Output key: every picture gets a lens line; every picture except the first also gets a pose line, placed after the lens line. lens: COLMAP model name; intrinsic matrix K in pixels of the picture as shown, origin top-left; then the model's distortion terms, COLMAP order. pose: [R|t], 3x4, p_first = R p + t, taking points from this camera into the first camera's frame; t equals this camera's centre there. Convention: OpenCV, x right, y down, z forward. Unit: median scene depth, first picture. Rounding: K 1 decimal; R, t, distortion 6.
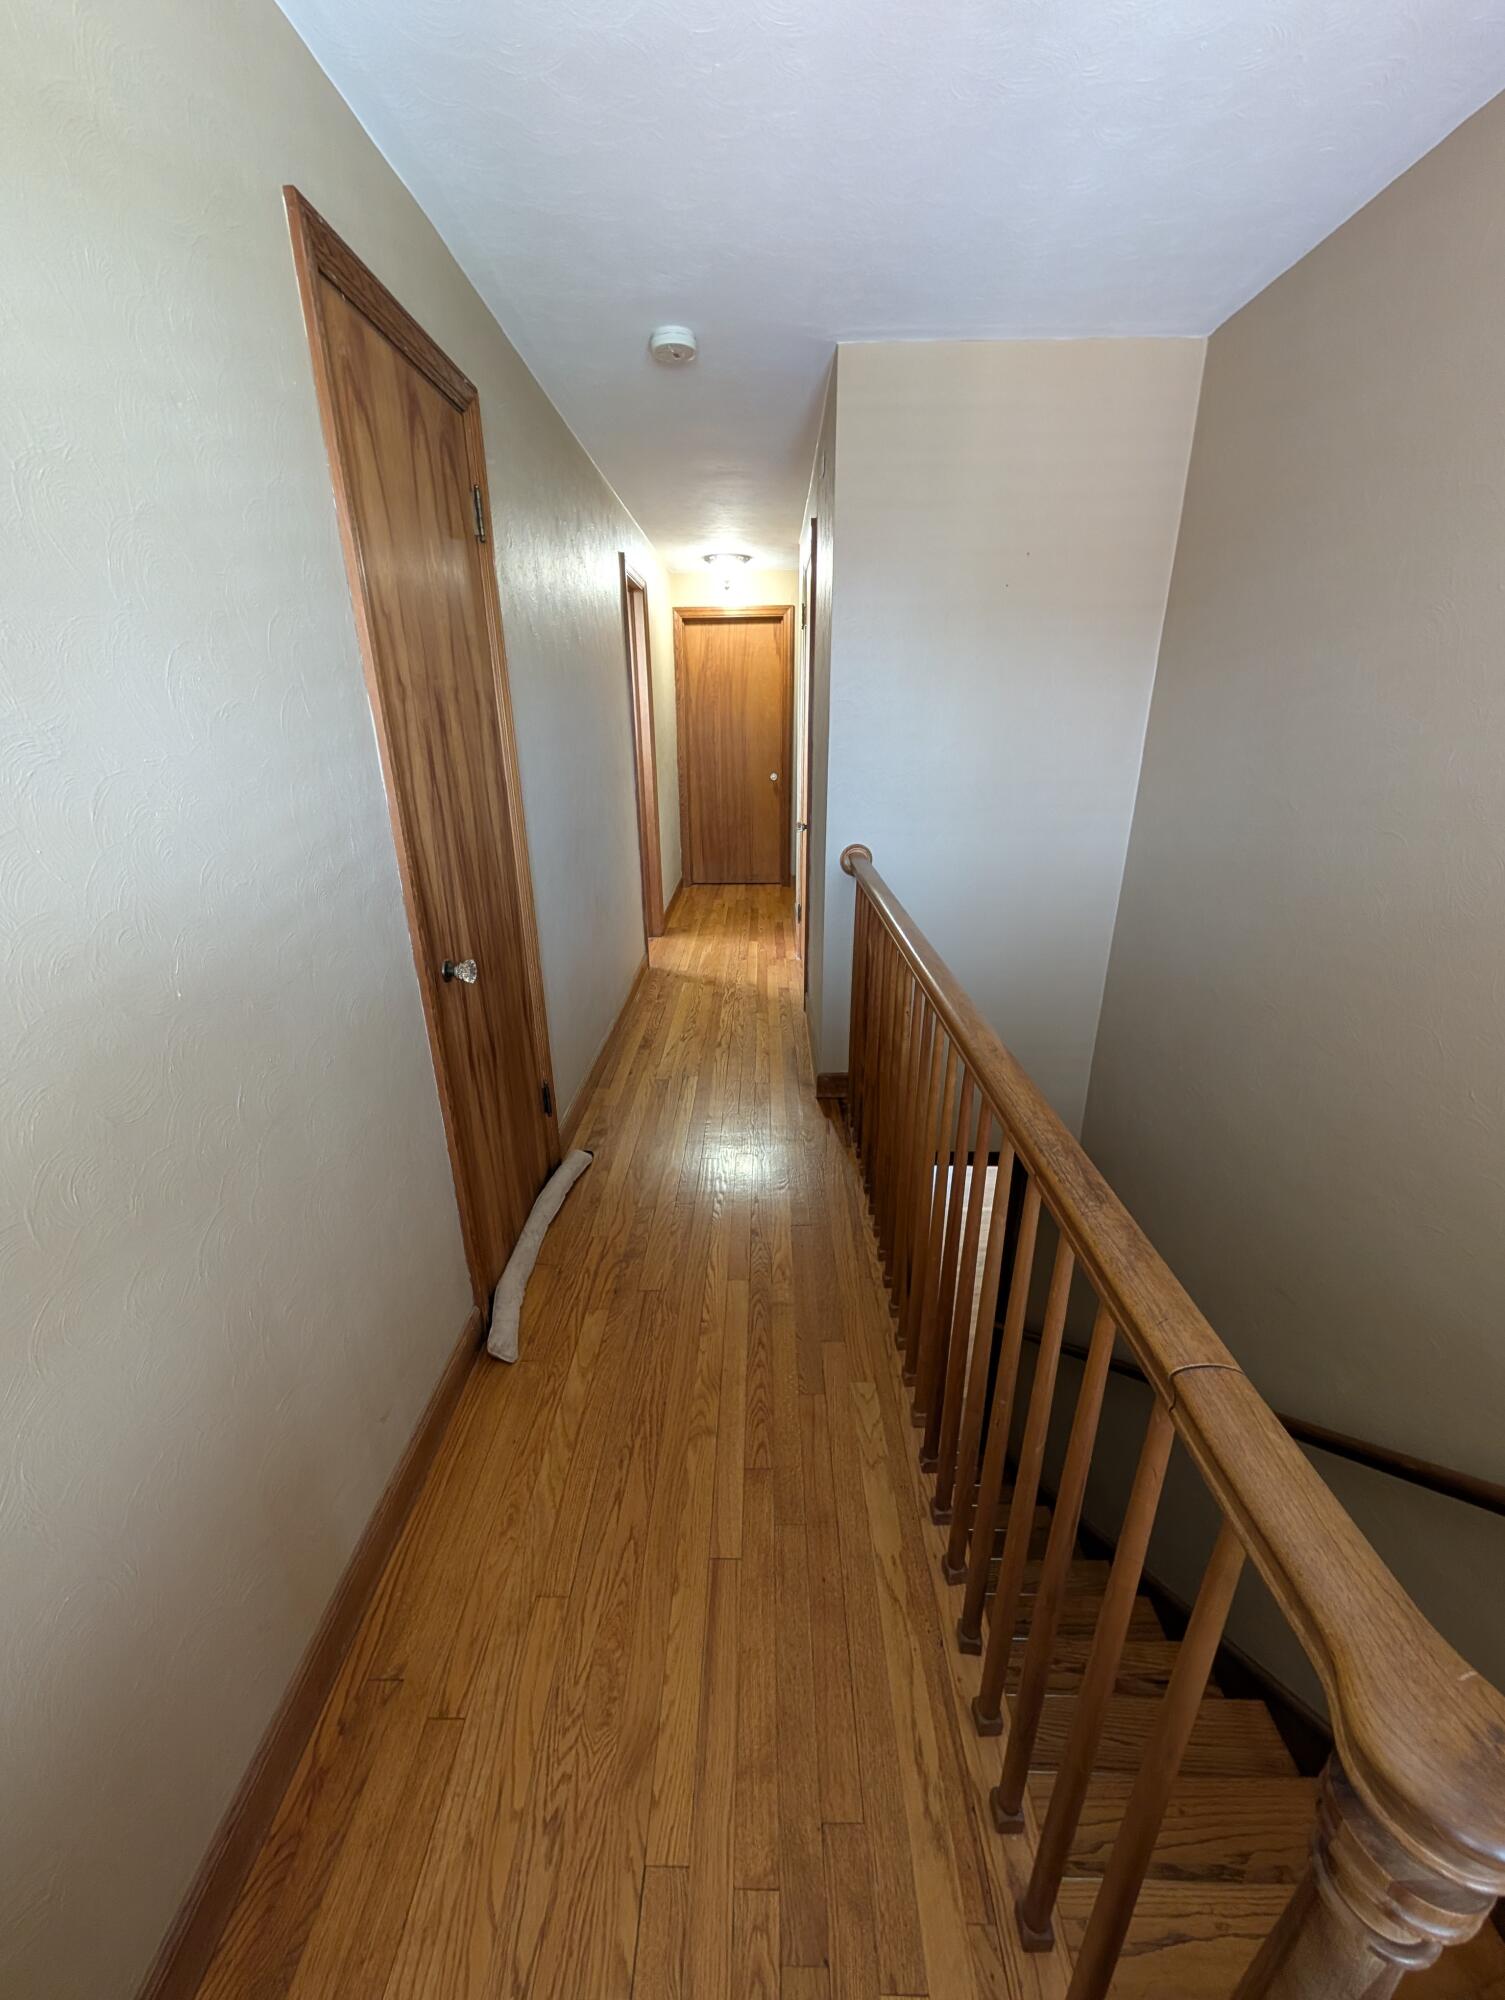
lens RADIAL K [[763.6, 0, 752.0], [0, 763.6, 1000.3], [0, 0, 1]] dist [0.001167, 0.000302]
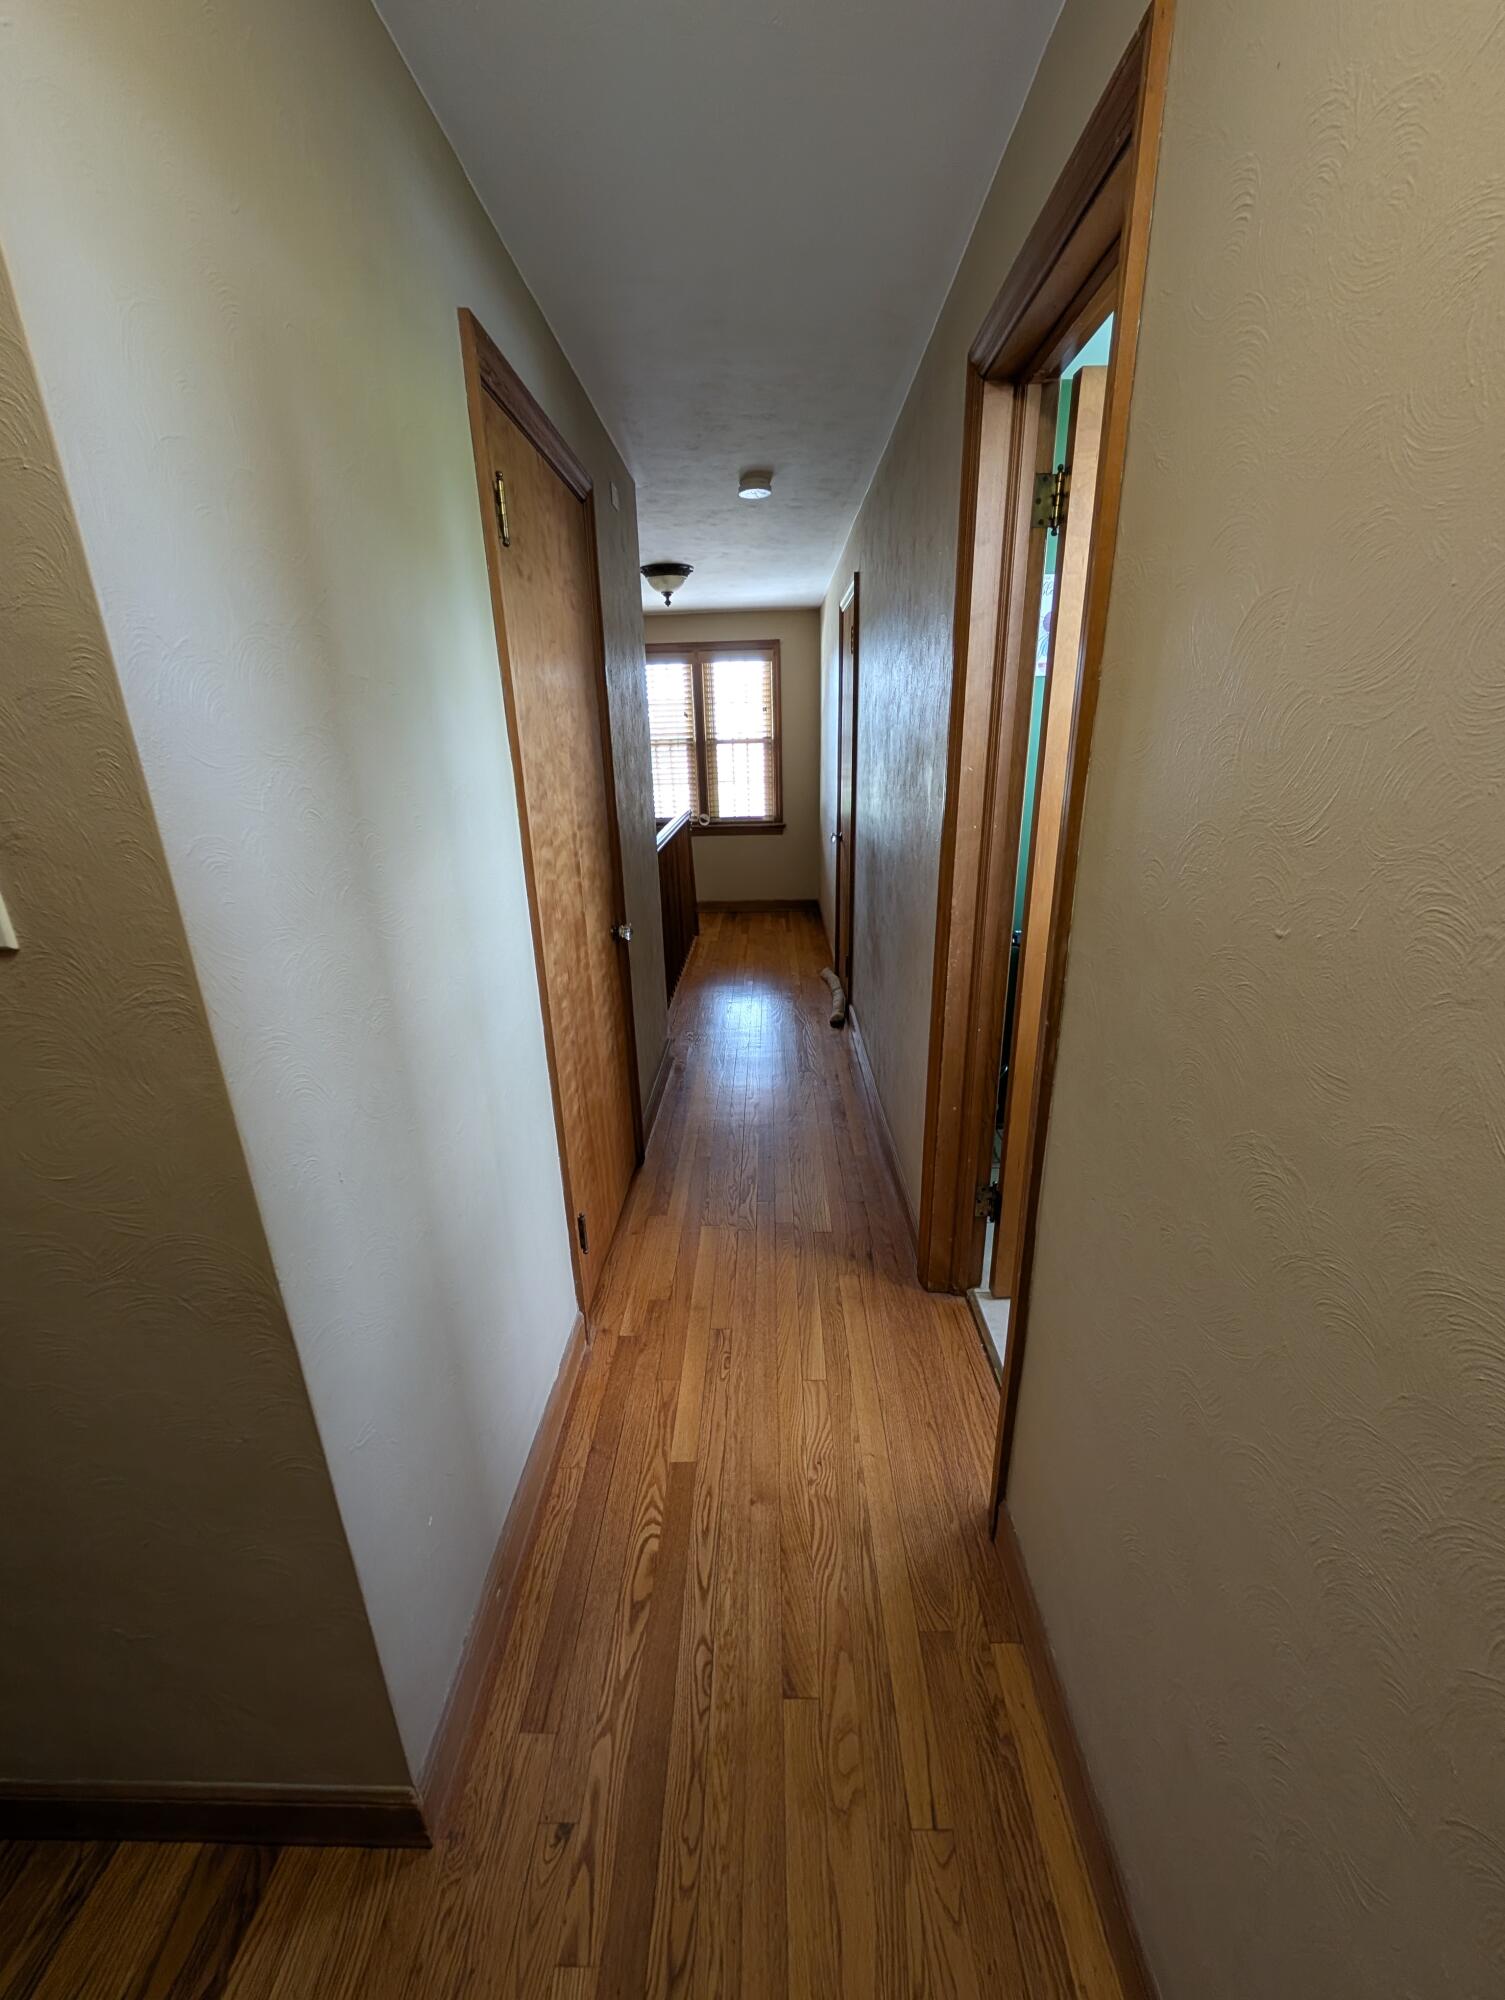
lens RADIAL K [[763.6, 0, 751.6], [0, 763.6, 1000.1], [0, 0, 1]] dist [0.001167, 0.000302]
pose [[-0.999439, 0.029597, 0.015669, -0.043735], [0.032766, 0.767491, 0.640222, -0.500189], [0.006923, 0.640376, -0.768030, 1.282919]]
